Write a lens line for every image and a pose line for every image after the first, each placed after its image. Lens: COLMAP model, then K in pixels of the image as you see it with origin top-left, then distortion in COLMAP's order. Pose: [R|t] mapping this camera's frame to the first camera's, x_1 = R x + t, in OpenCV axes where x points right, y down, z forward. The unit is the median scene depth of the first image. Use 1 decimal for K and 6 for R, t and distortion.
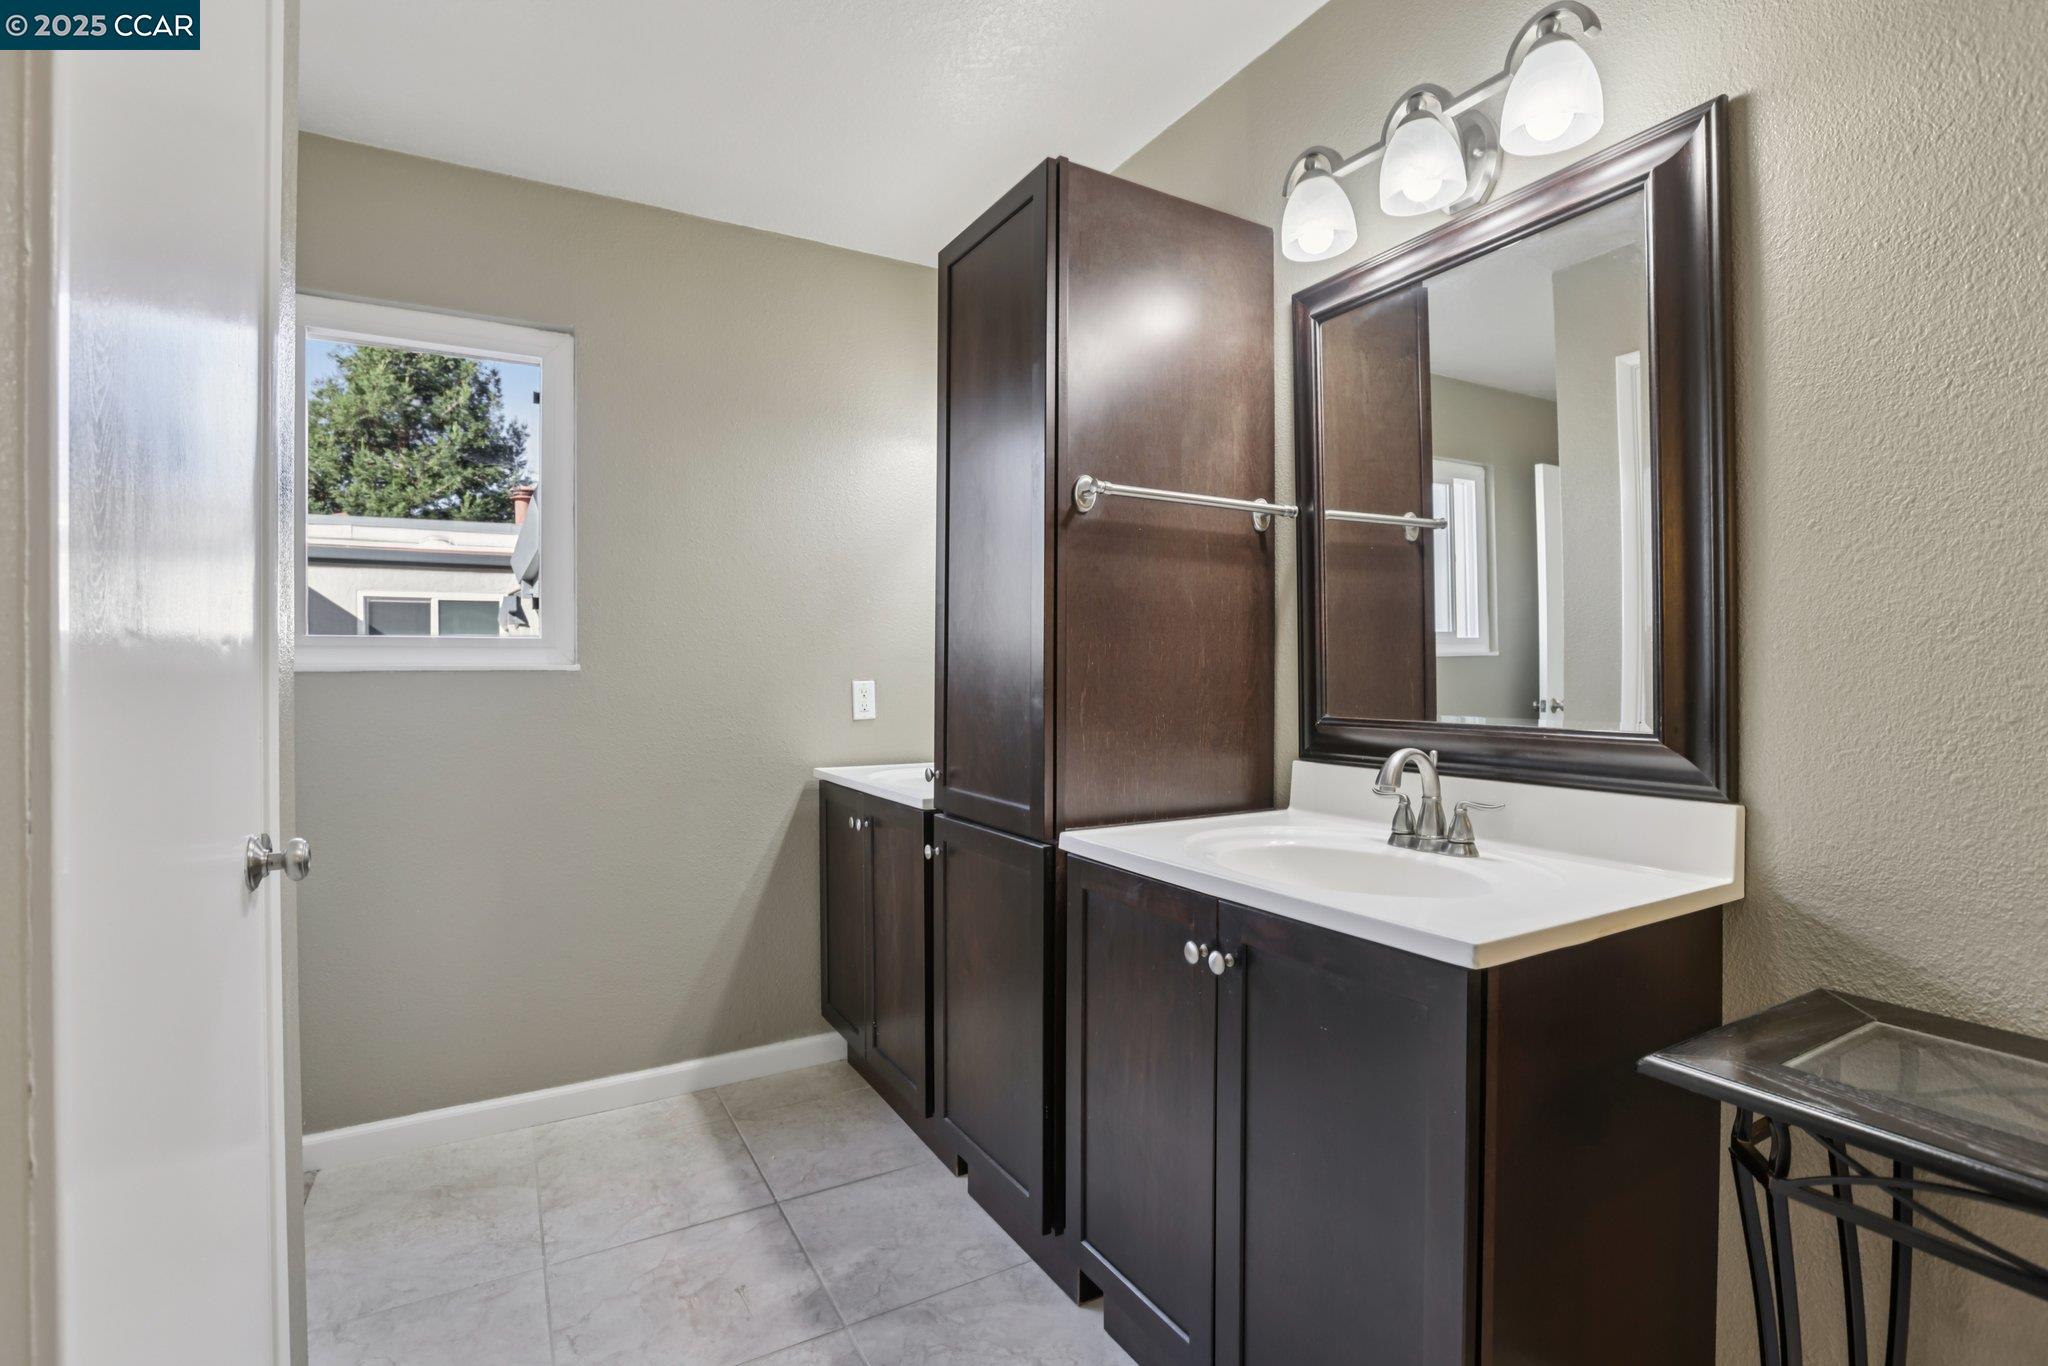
lens RADIAL K [[936.8, 0, 1030.0], [0, 936.8, 684.8], [0, 0, 1]] dist [-0.012977, 0.000378]
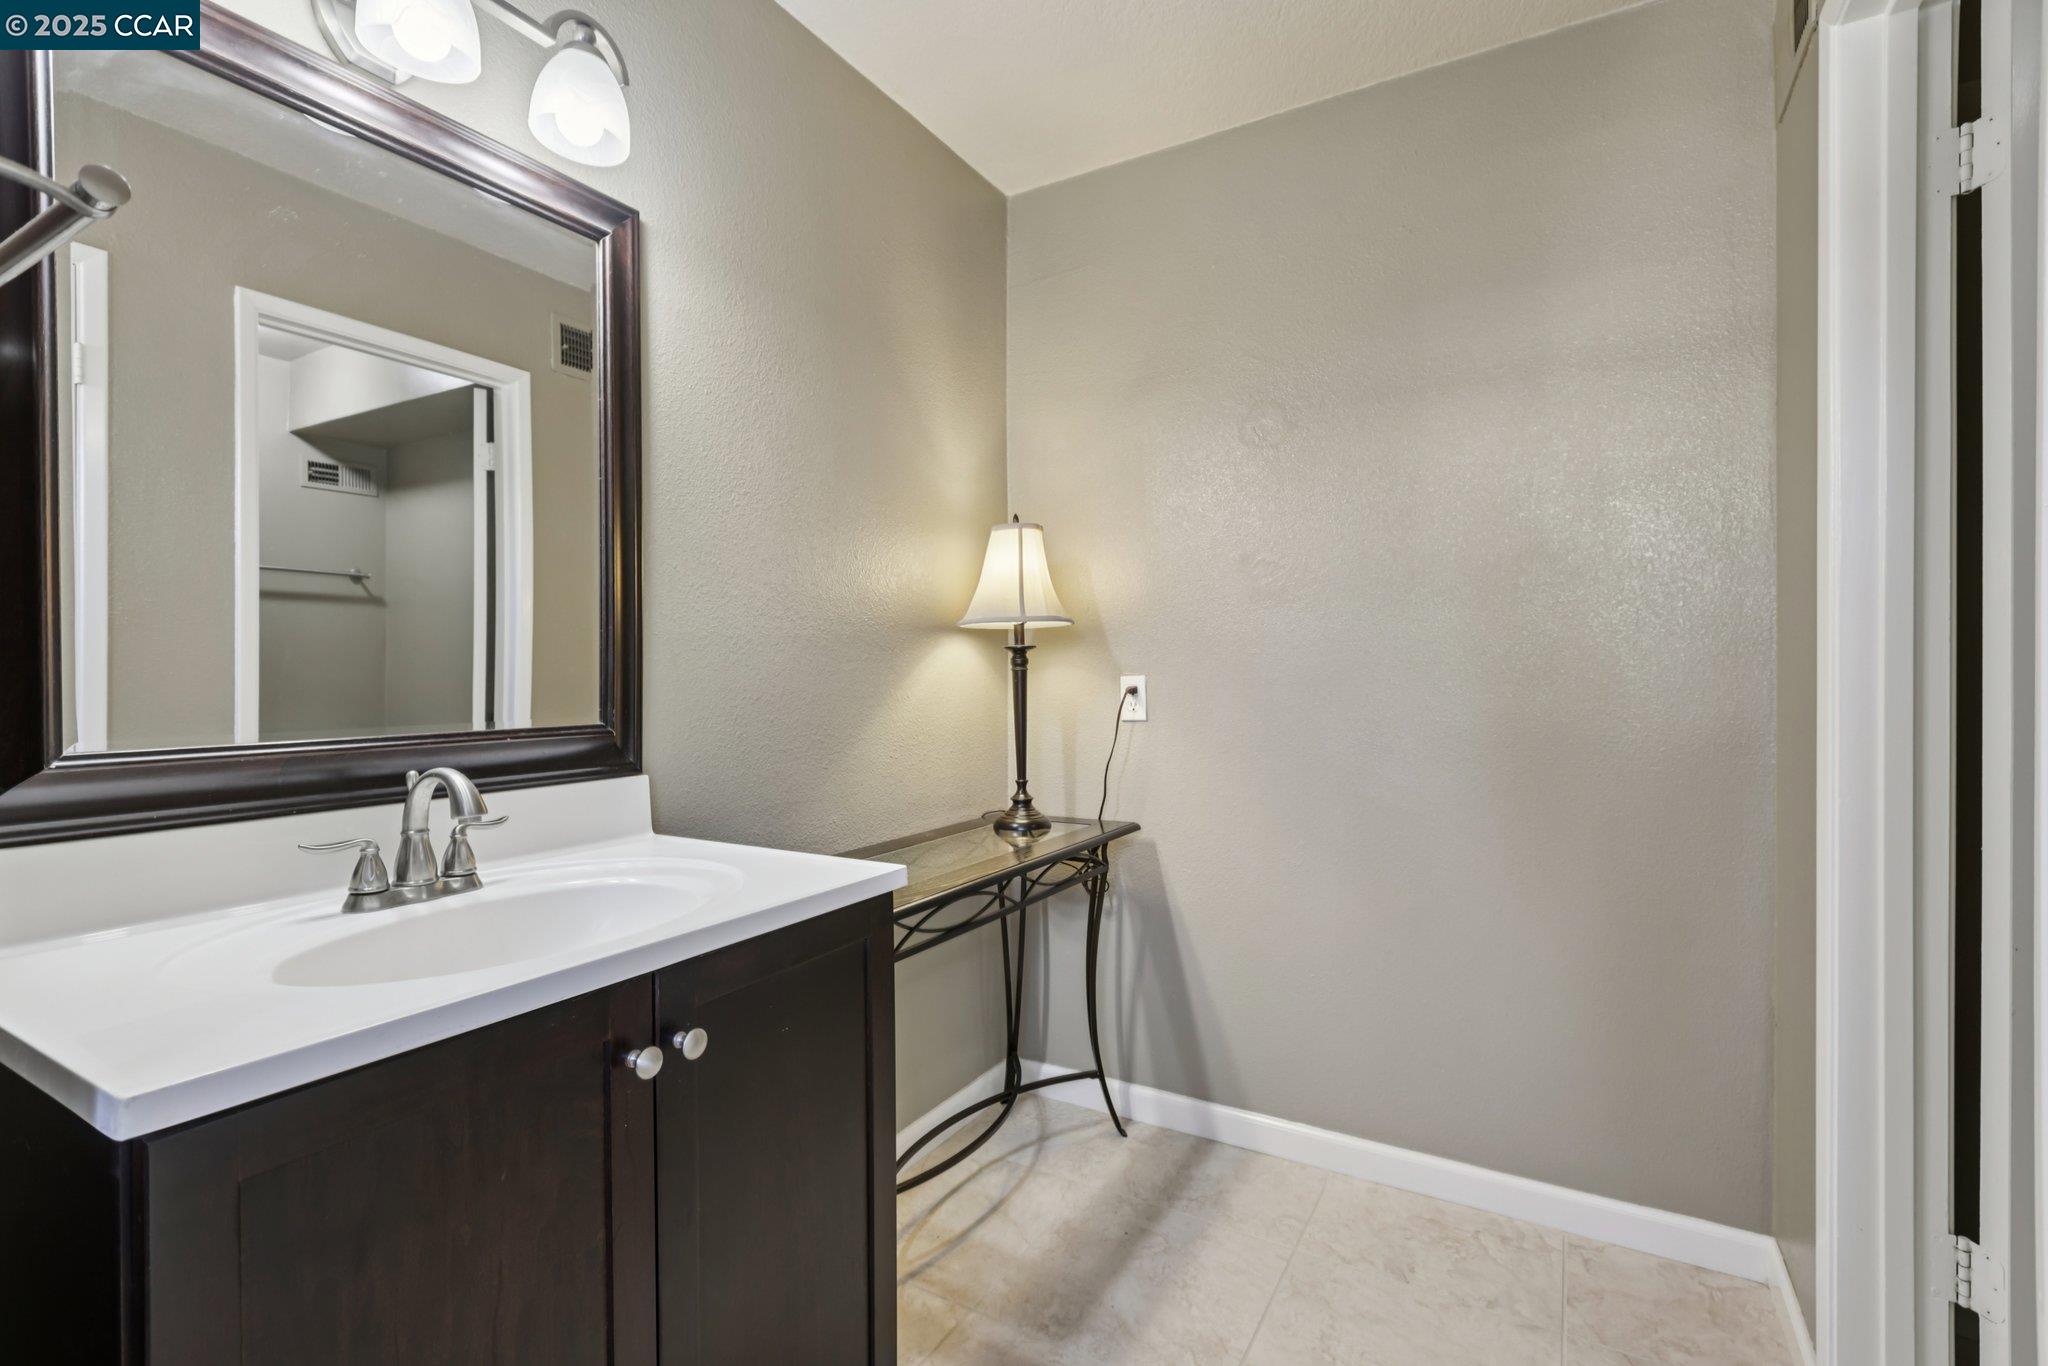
lens RADIAL K [[936.8, 0, 1030.0], [0, 936.8, 684.8], [0, 0, 1]] dist [-0.012977, 0.000378]
pose [[-0.512730, 0.002984, 0.858545, -0.497832], [0.020816, 0.999743, 0.008957, 0.004424], [-0.858298, 0.022464, -0.512660, 0.969398]]
